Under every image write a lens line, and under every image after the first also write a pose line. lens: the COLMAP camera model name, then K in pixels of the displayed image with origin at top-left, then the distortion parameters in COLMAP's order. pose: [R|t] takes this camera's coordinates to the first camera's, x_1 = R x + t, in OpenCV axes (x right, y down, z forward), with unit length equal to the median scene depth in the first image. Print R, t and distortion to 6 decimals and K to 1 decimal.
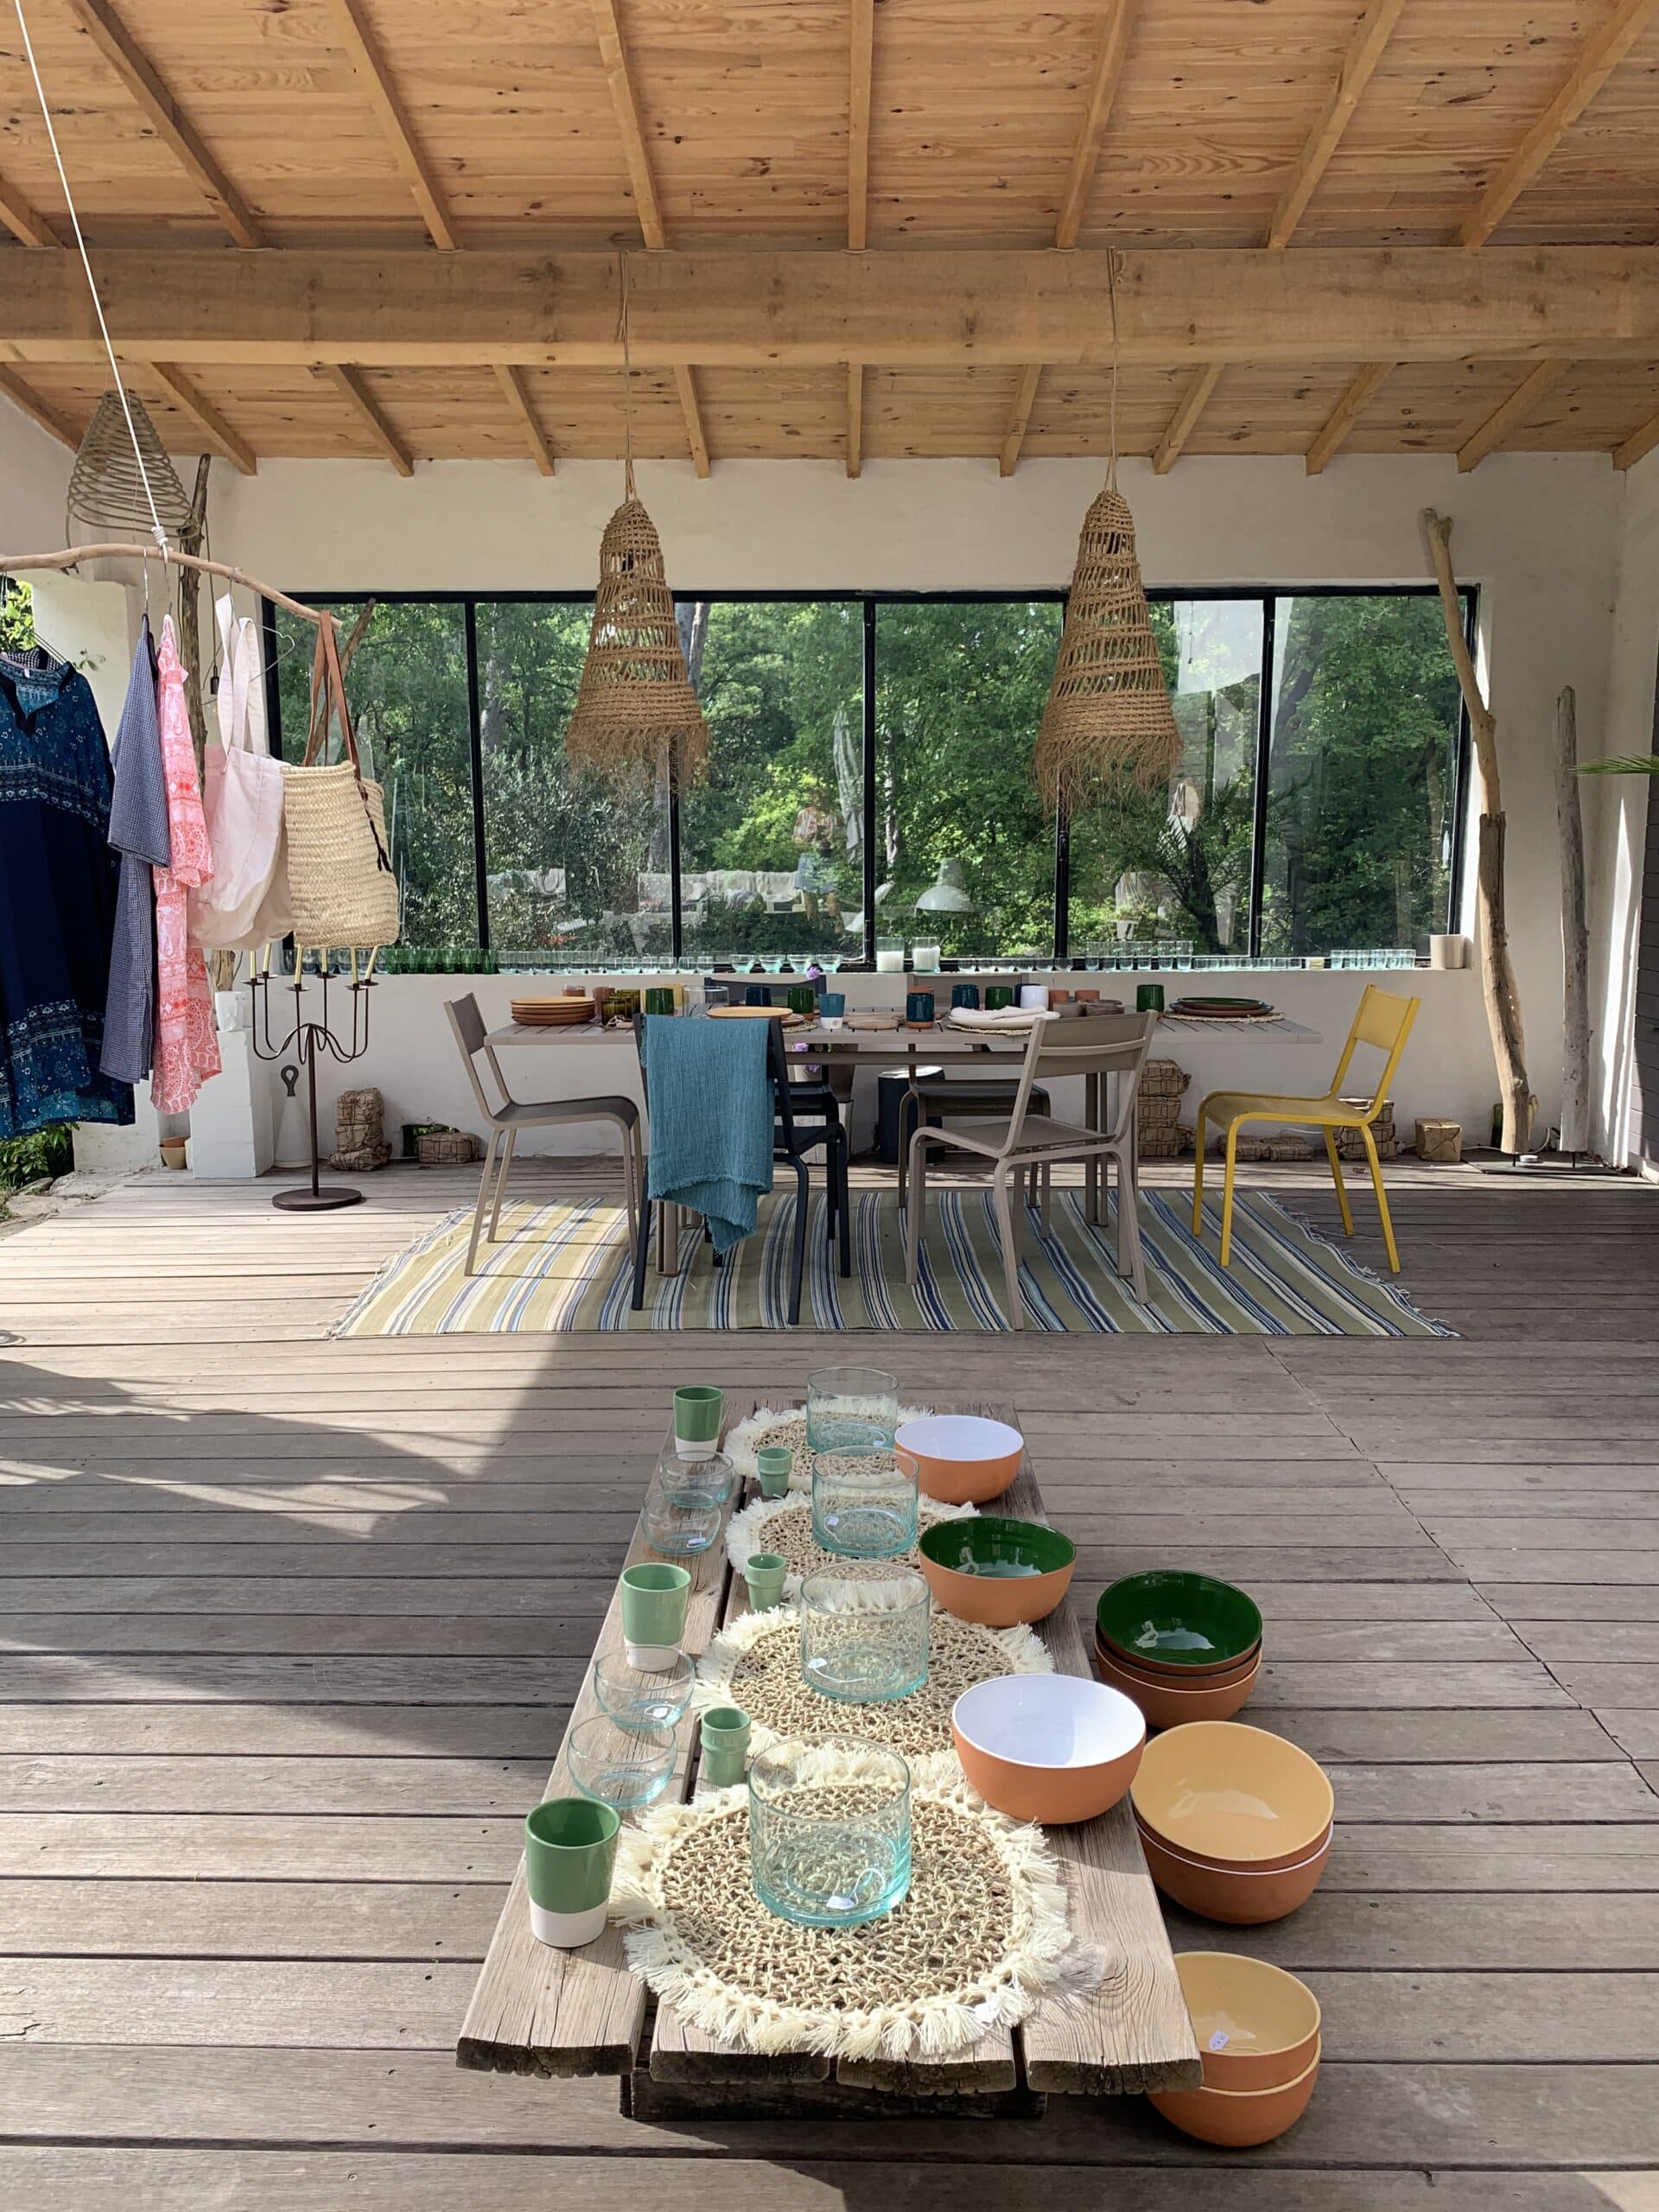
lens RADIAL K [[1713.3, 0, 826.4], [0, 1713.3, 1094.3], [0, 0, 1]] dist [0.012945, 0.000362]
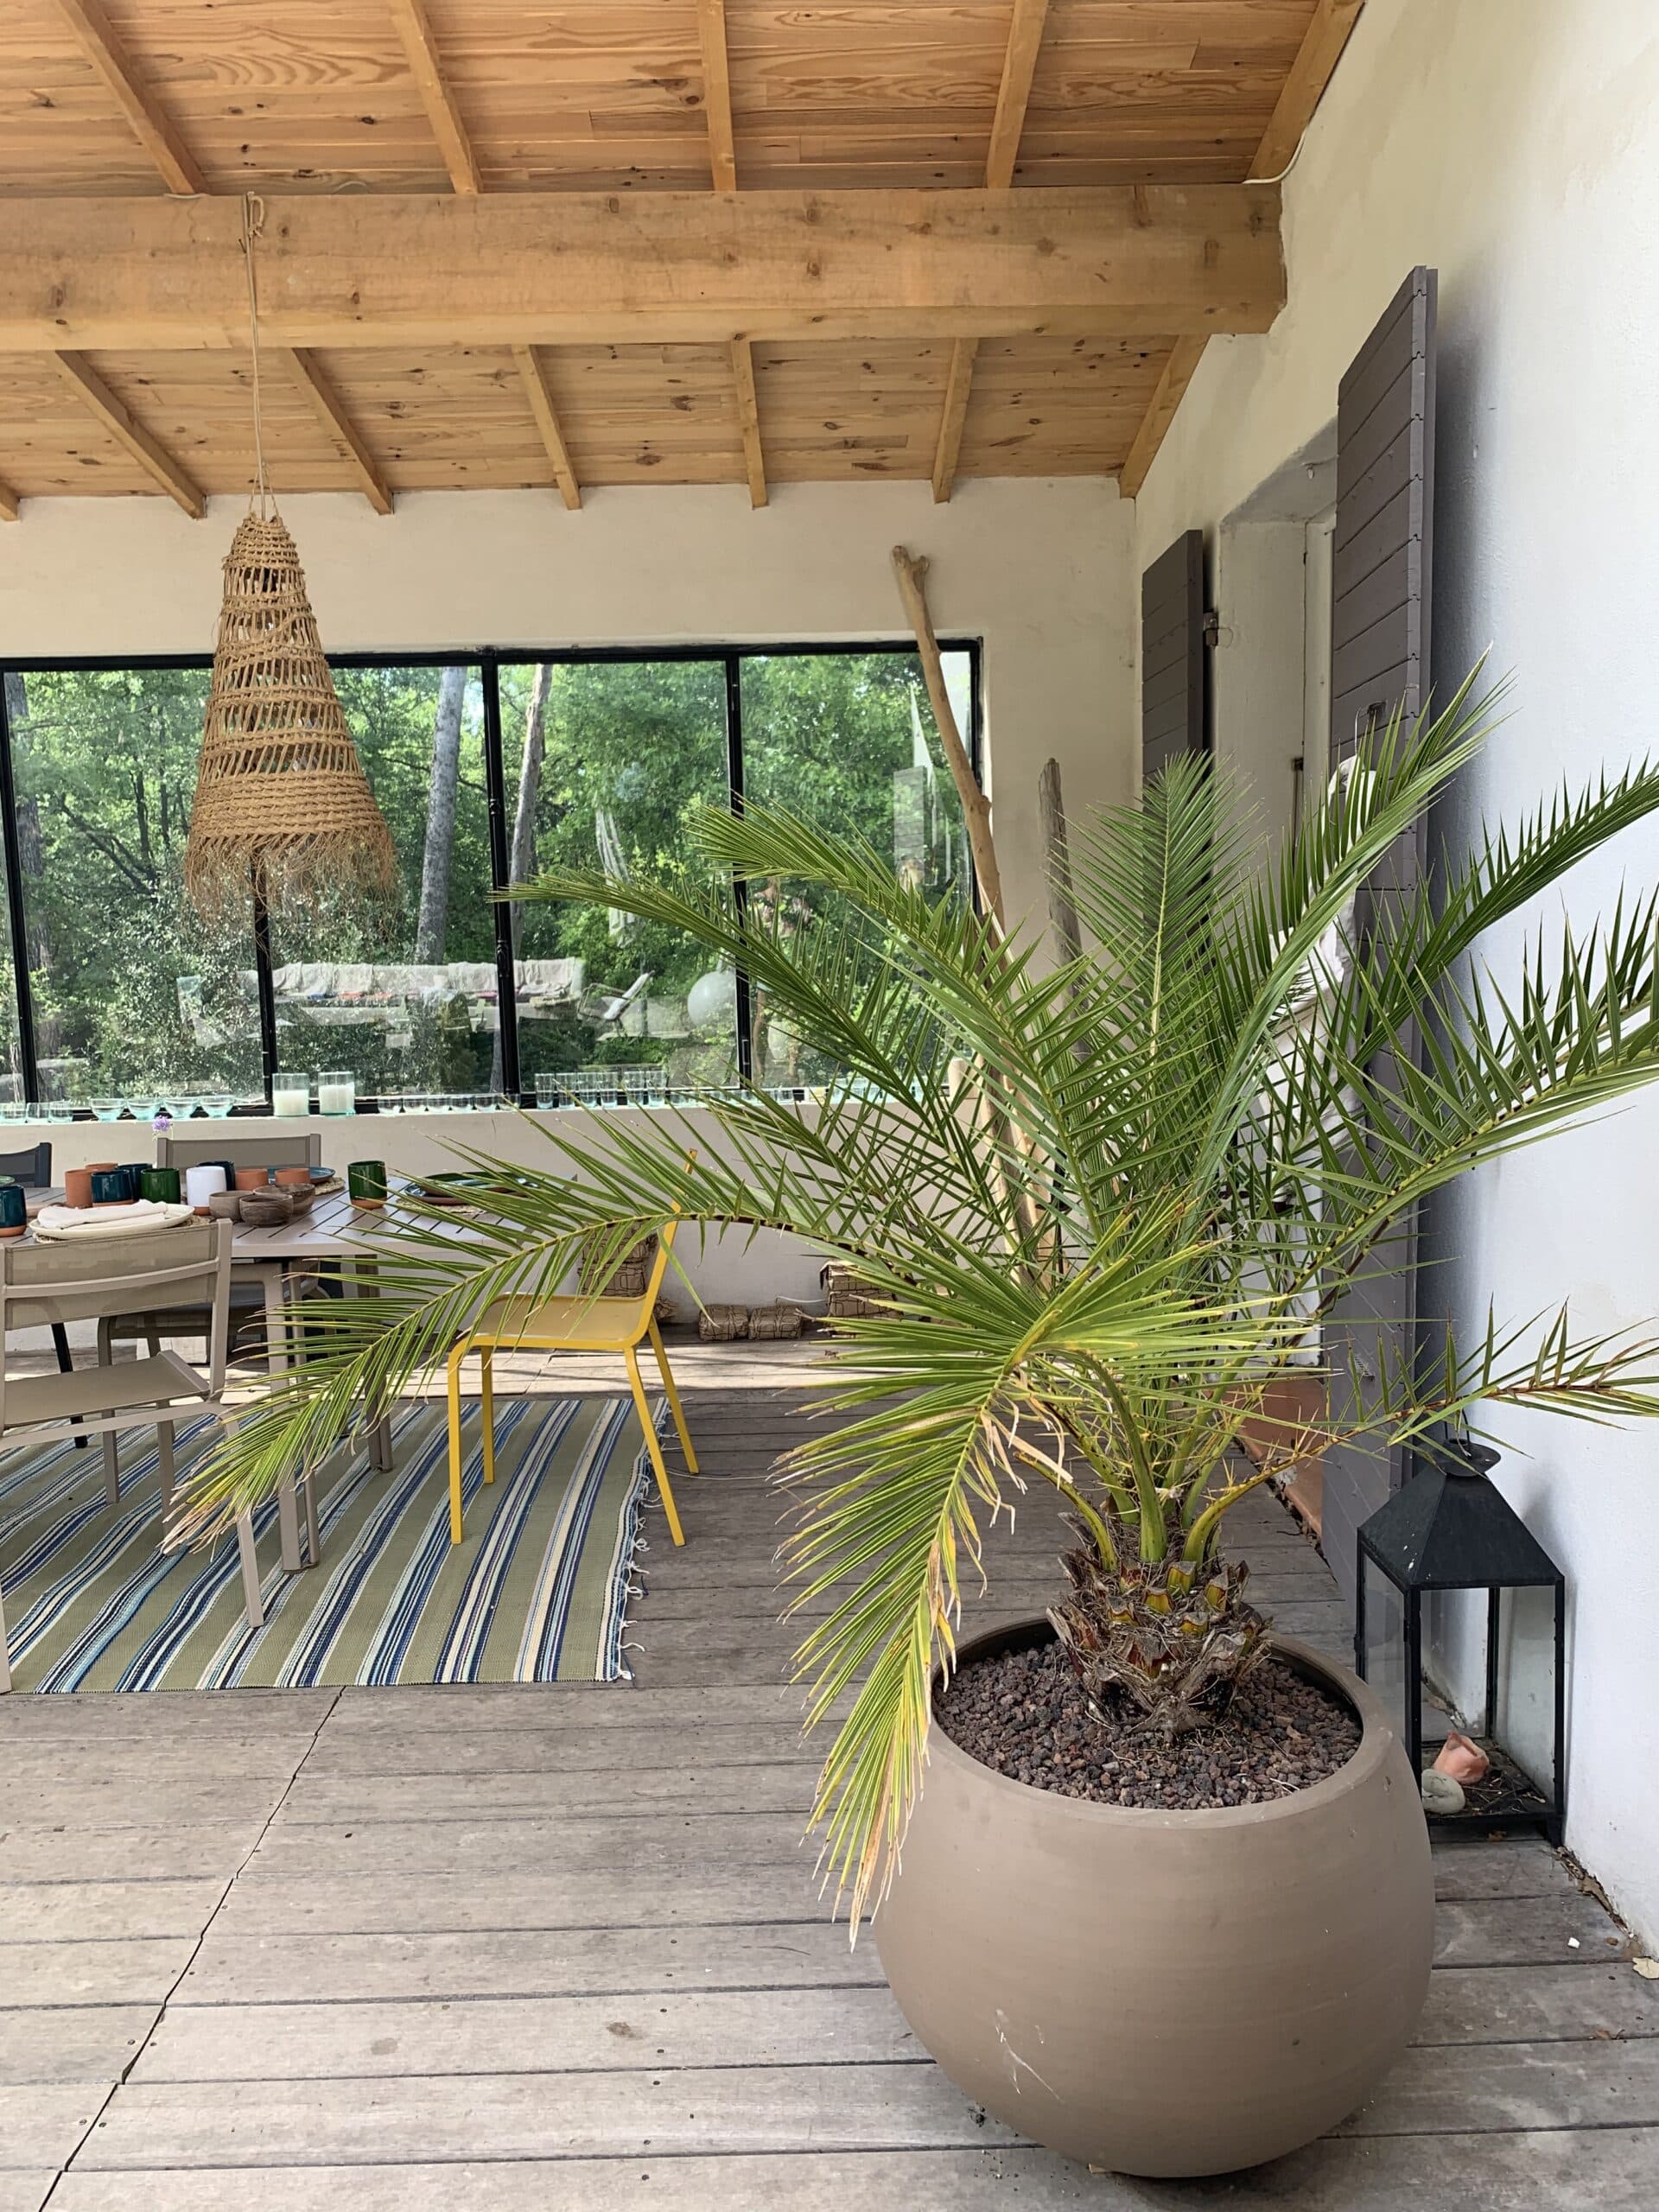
lens RADIAL K [[1713.3, 0, 826.4], [0, 1713.3, 1094.3], [0, 0, 1]] dist [0.012945, 0.000362]
pose [[0.999657, -0.018814, 0.018219, 0.398499], [0.019539, 0.998990, -0.040454, -0.062528], [-0.017440, 0.040797, 0.999015, 0.257899]]
